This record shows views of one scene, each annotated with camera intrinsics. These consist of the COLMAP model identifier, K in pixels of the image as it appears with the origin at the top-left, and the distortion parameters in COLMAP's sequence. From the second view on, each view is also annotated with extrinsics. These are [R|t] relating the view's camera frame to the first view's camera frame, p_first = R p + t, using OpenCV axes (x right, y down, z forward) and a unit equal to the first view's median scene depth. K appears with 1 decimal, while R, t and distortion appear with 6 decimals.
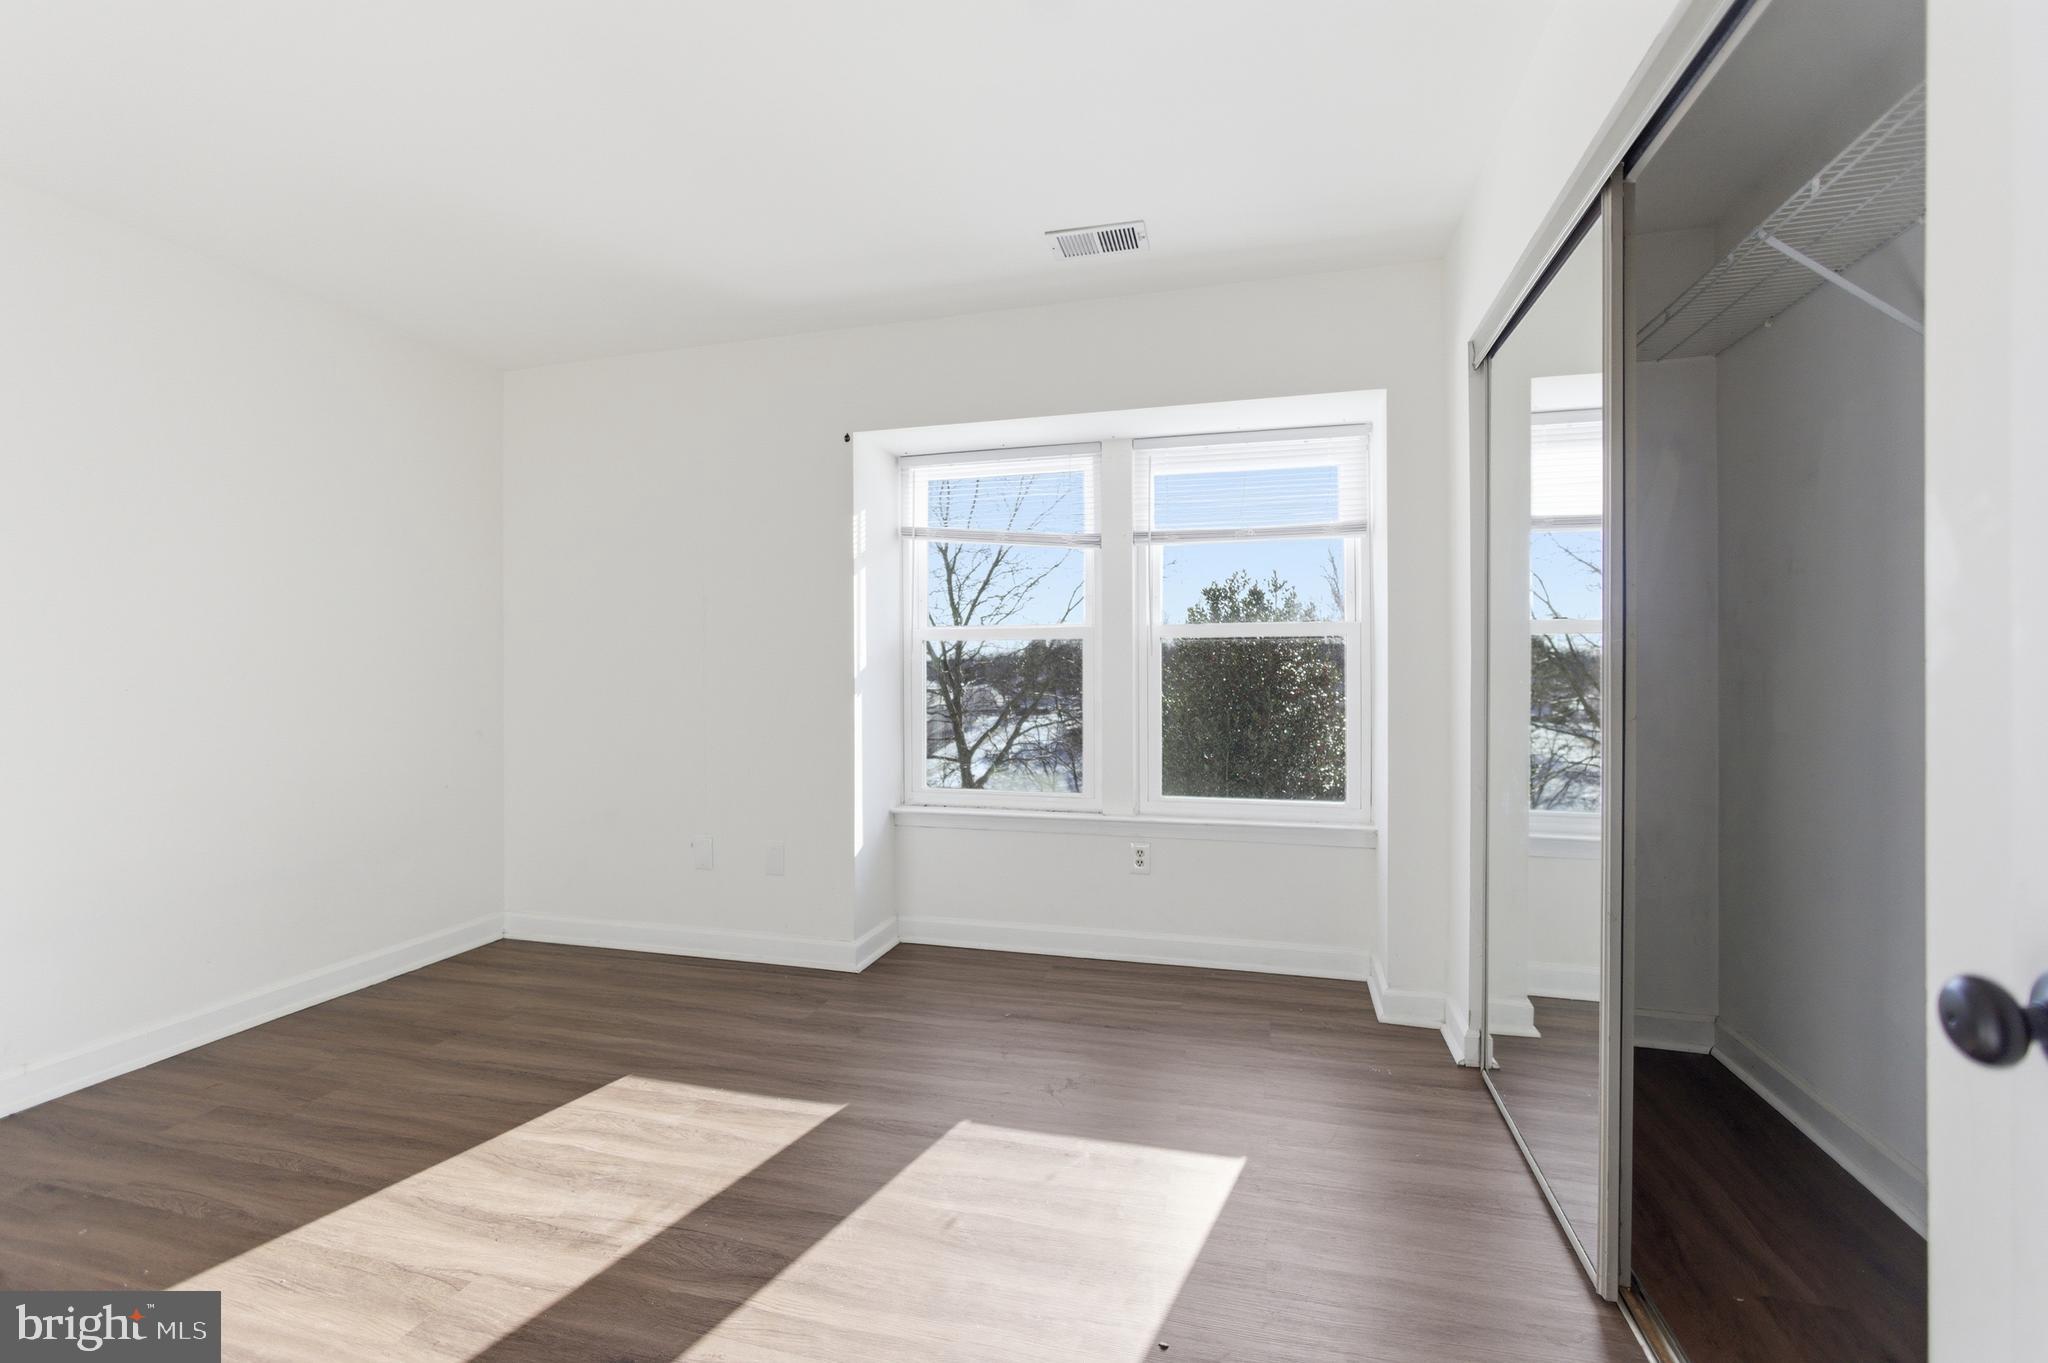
lens RADIAL K [[897.8, 0, 1024.0], [0, 897.8, 681.5], [0, 0, 1]] dist [0.000654, 0.000507]
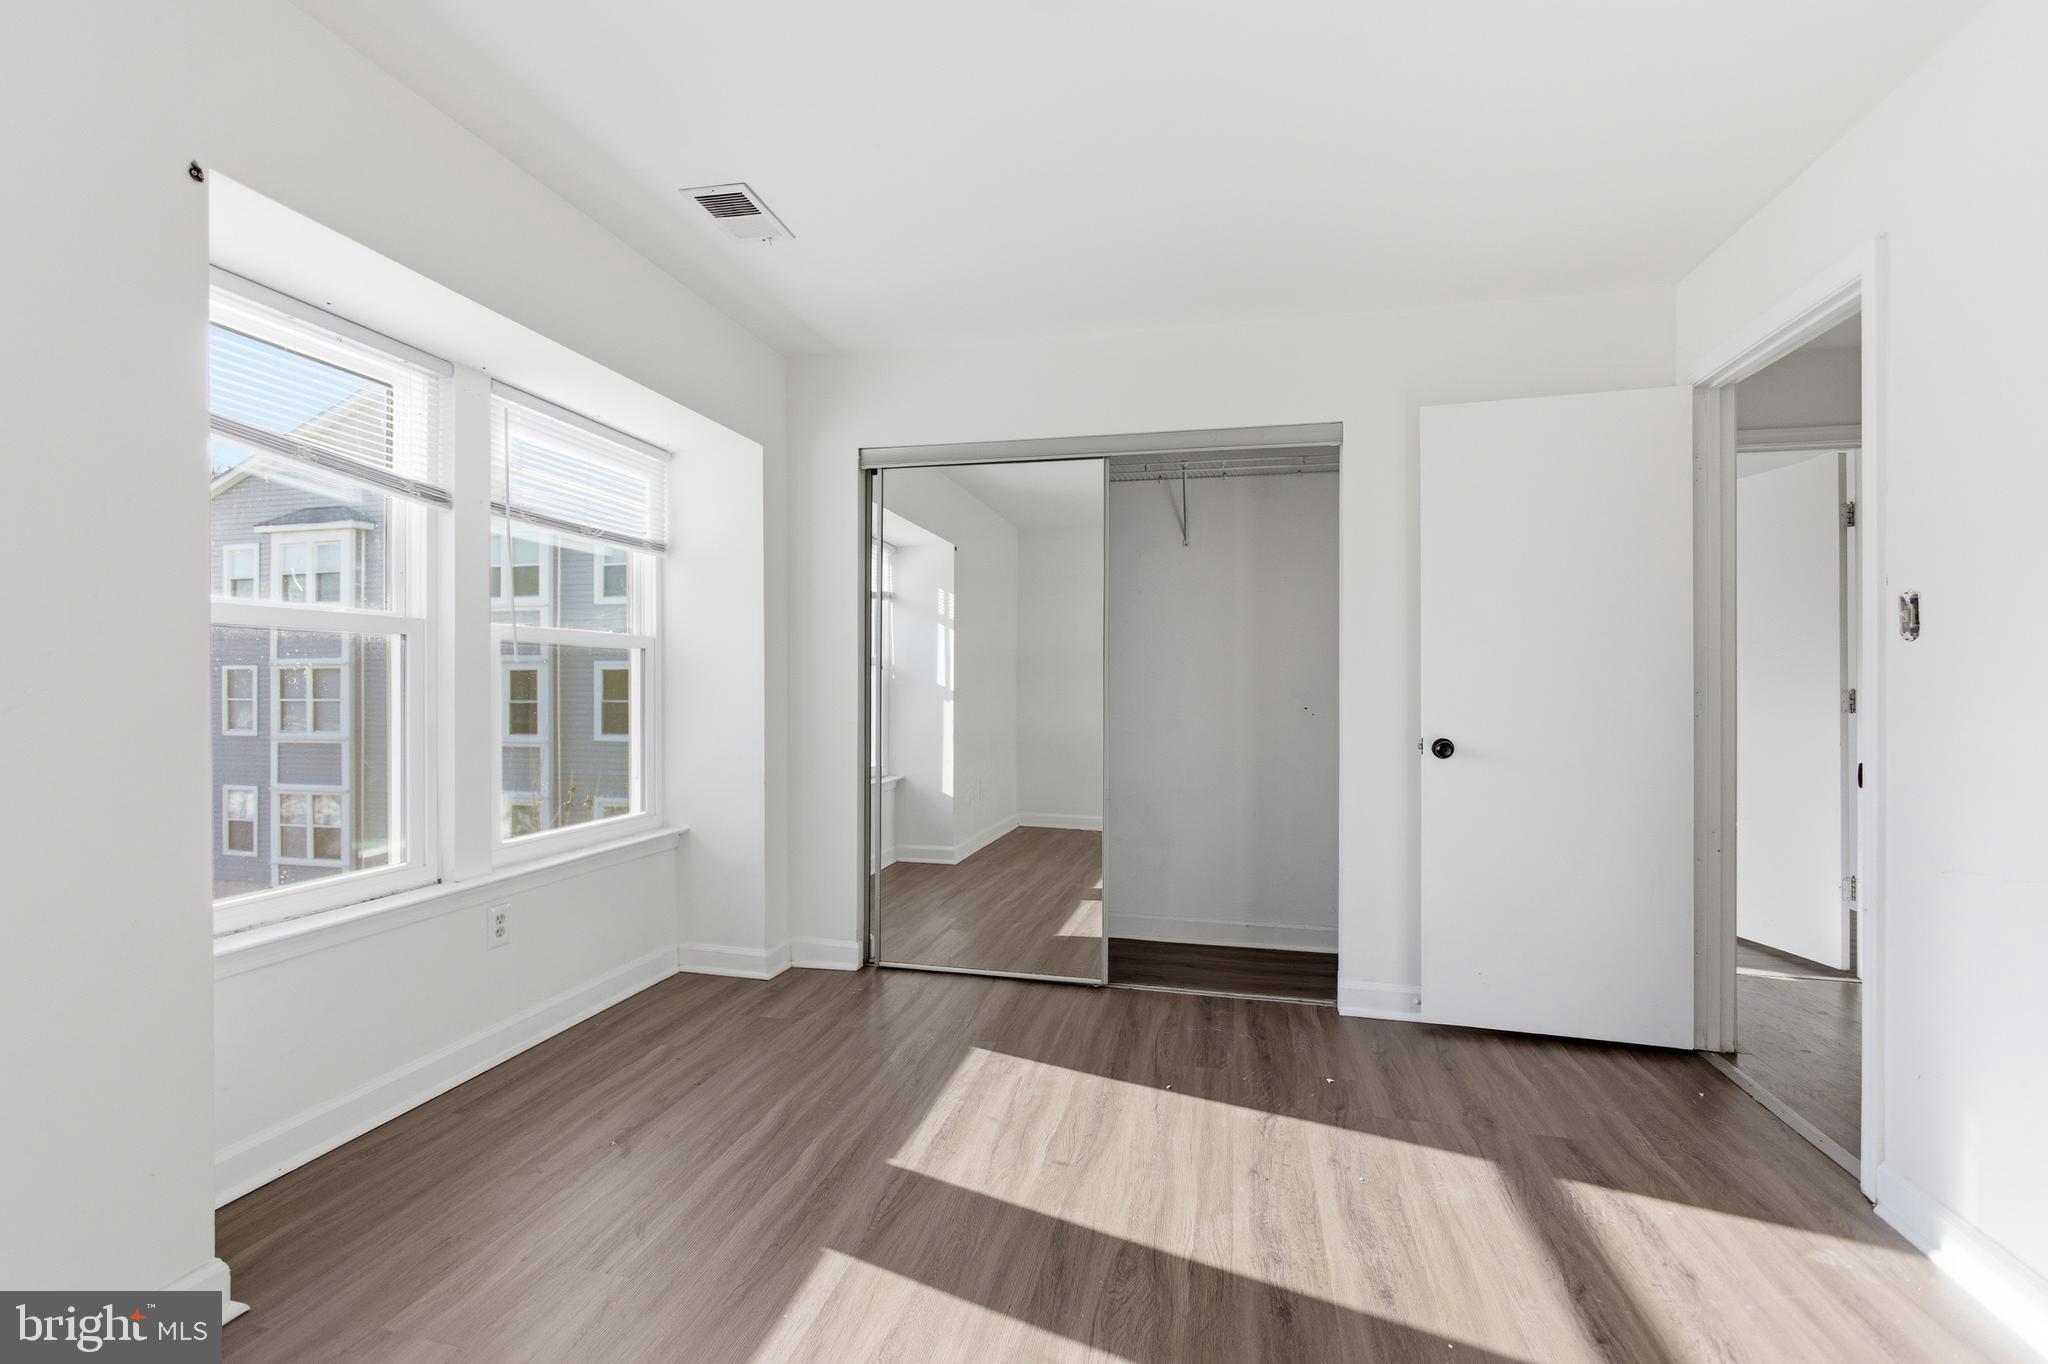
lens RADIAL K [[897.8, 0, 1024.0], [0, 897.8, 682.0], [0, 0, 1]] dist [0.000654, 0.000507]
pose [[-0.042607, 0.004209, 0.999083, -0.782922], [0.011393, 0.999928, -0.003727, -0.004048], [-0.999027, 0.011224, -0.042652, 0.694455]]
